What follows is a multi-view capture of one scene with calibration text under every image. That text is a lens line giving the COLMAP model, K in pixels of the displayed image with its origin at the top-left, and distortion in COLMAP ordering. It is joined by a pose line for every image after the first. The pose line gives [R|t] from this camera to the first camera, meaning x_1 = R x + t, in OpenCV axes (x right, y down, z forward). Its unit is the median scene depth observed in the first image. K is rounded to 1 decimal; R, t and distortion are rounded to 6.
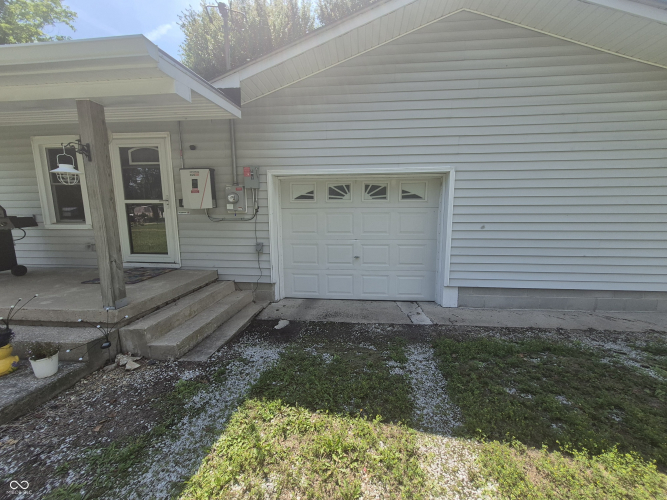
lens RADIAL K [[261.4, 0, 337.1], [0, 261.4, 248.2], [0, 0, 1]] dist [0.000704, -0.000319]
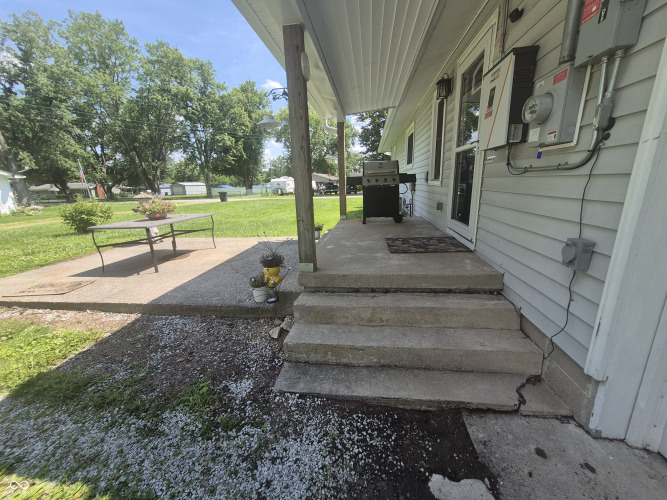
lens RADIAL K [[261.4, 0, 337.1], [0, 261.4, 248.2], [0, 0, 1]] dist [0.000704, -0.000319]
pose [[-0.017322, 0.250401, -0.967987, 0.032744], [-0.104139, 0.962415, 0.250823, -0.076835], [0.994412, 0.105150, 0.009406, 0.885918]]
